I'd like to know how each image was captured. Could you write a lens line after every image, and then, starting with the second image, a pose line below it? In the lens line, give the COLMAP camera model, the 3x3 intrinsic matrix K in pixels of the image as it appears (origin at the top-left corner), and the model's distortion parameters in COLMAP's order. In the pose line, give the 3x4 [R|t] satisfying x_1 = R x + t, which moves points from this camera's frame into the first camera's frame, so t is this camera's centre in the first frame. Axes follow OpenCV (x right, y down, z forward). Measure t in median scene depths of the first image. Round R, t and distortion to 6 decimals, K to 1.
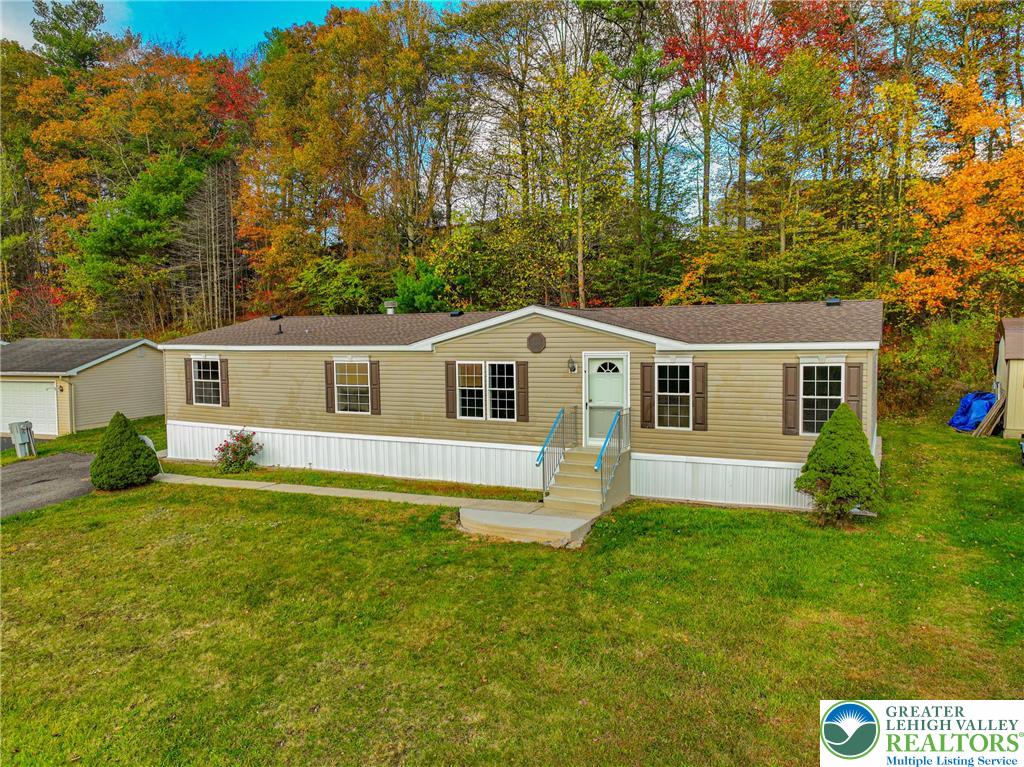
lens RADIAL K [[718.6, 0, 516.0], [0, 718.6, 386.0], [0, 0, 1]] dist [-0.011098, 0.010136]
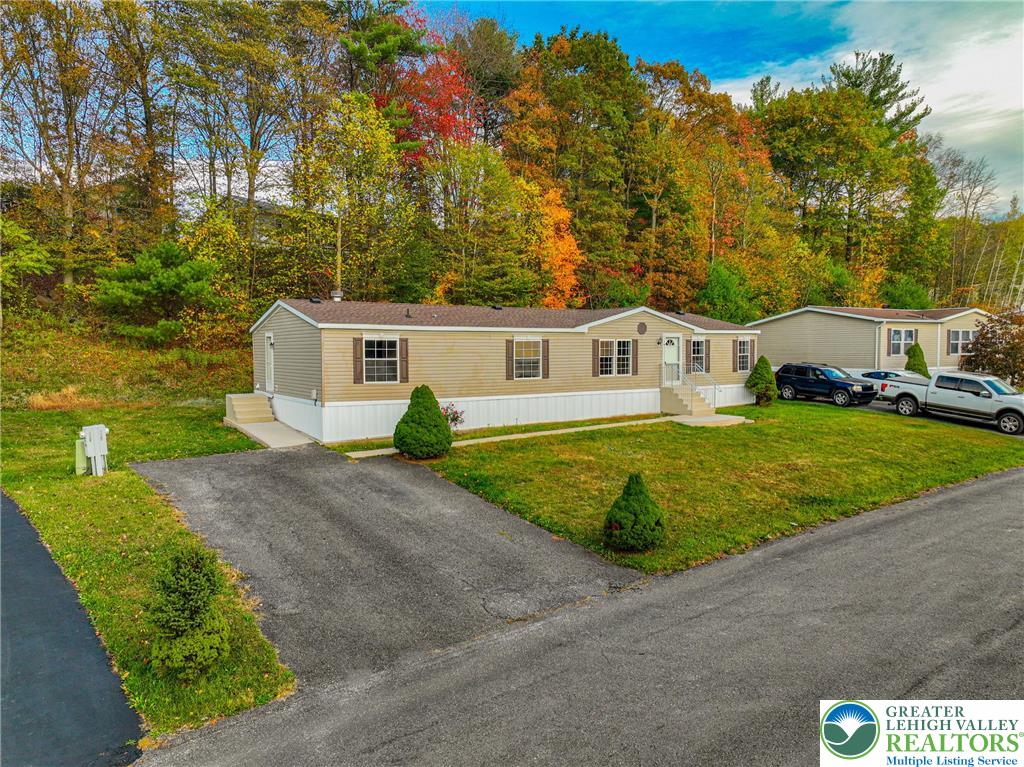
lens RADIAL K [[718.6, 0, 510.5], [0, 718.6, 387.0], [0, 0, 1]] dist [-0.011098, 0.010136]
pose [[0.494100, -0.075951, 0.866081, -1.498297], [0.015385, 0.996785, 0.078636, -0.056084], [-0.869269, -0.025530, 0.493680, 0.400516]]
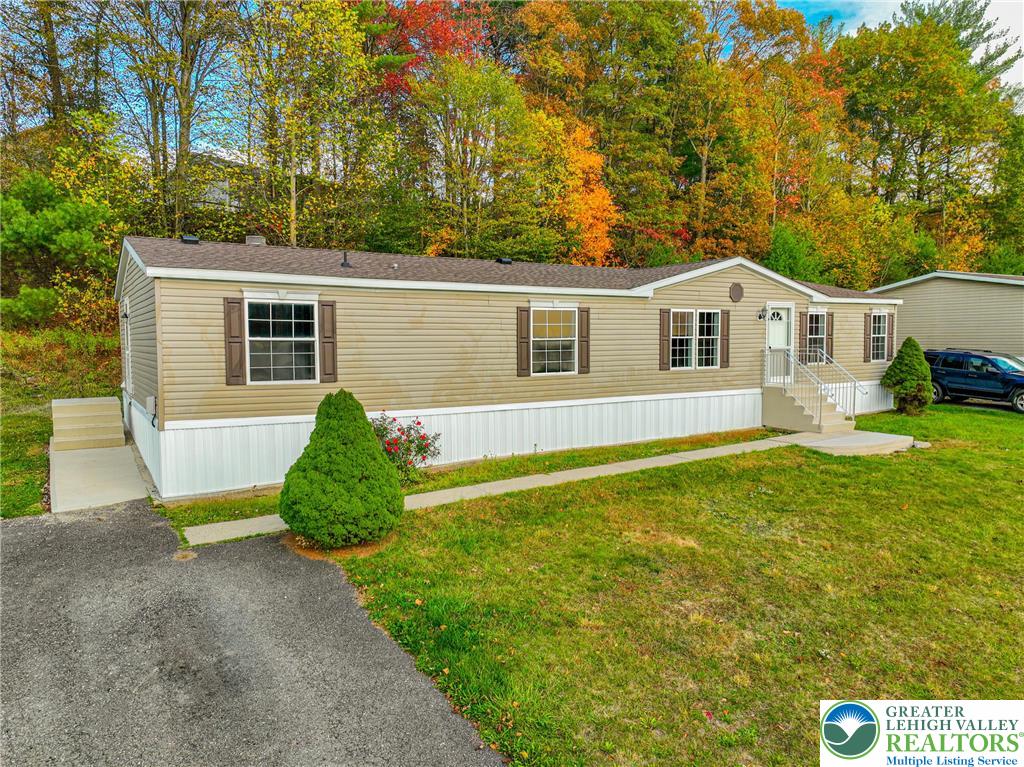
lens RADIAL K [[718.6, 0, 503.6], [0, 718.6, 364.0], [0, 0, 1]] dist [-0.011098, 0.010136]
pose [[0.522225, -0.061040, 0.850621, -0.986198], [0.016537, 0.997972, 0.061462, -0.023973], [-0.852648, -0.018030, 0.522175, 0.688875]]
